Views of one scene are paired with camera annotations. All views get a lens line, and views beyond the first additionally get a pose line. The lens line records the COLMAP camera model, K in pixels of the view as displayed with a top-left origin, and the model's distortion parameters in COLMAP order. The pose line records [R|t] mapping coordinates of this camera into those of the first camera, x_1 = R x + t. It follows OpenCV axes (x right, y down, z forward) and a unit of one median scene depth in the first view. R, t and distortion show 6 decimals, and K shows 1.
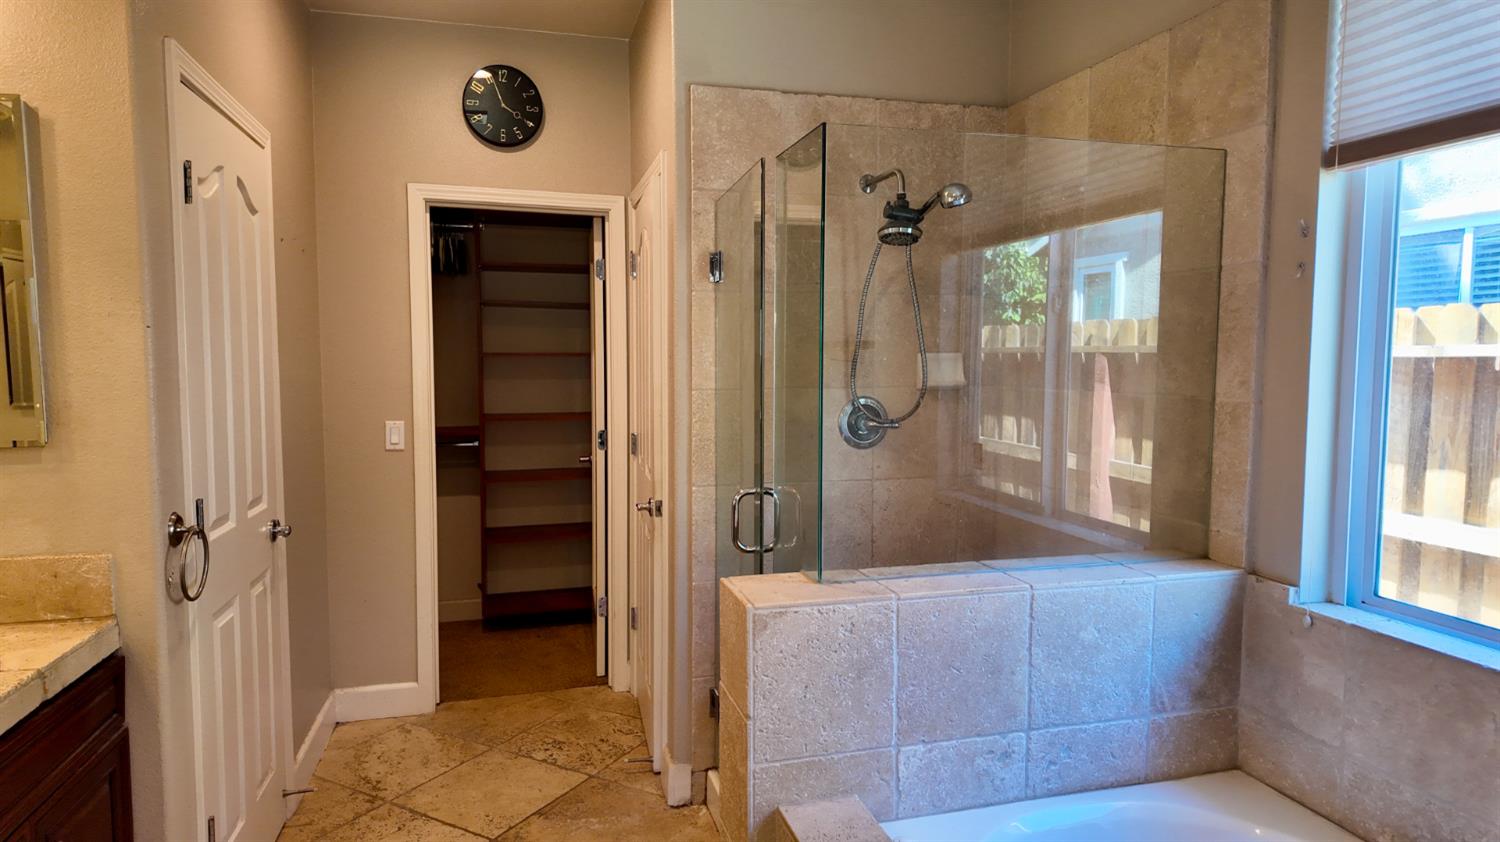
lens RADIAL K [[881.3, 0, 749.9], [0, 881.3, 417.0], [0, 0, 1]] dist [-0.007435, -0.000797]
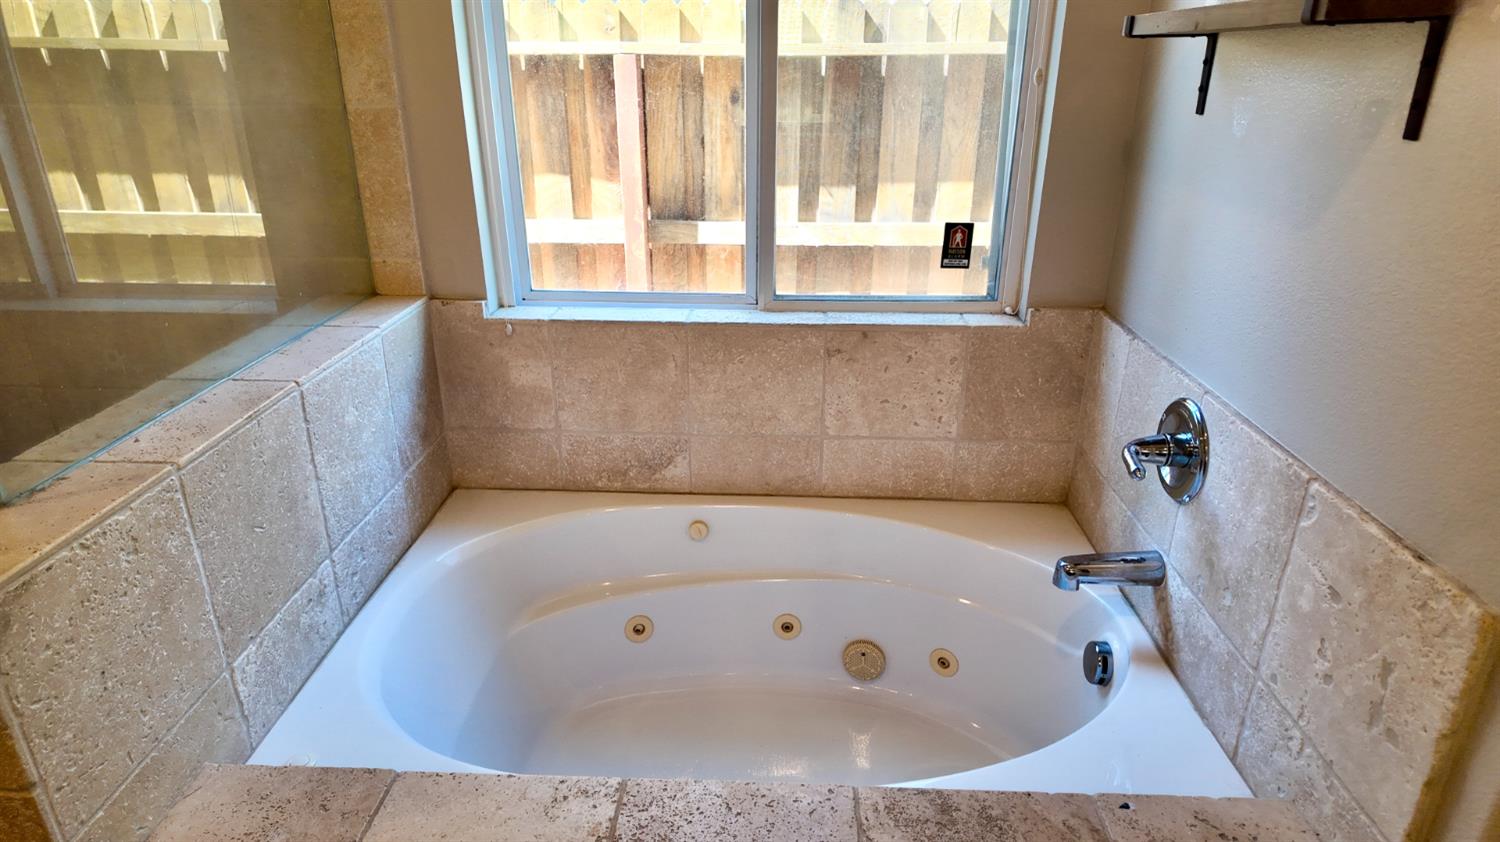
lens RADIAL K [[864.2, 0, 751.7], [0, 864.2, 429.5], [0, 0, 1]] dist [0.000404, -0.010627]
pose [[0.293957, -0.372613, 0.880198, -0.224517], [0.057032, 0.926081, 0.372989, -0.022697], [-0.954116, -0.059443, 0.293479, 0.405980]]
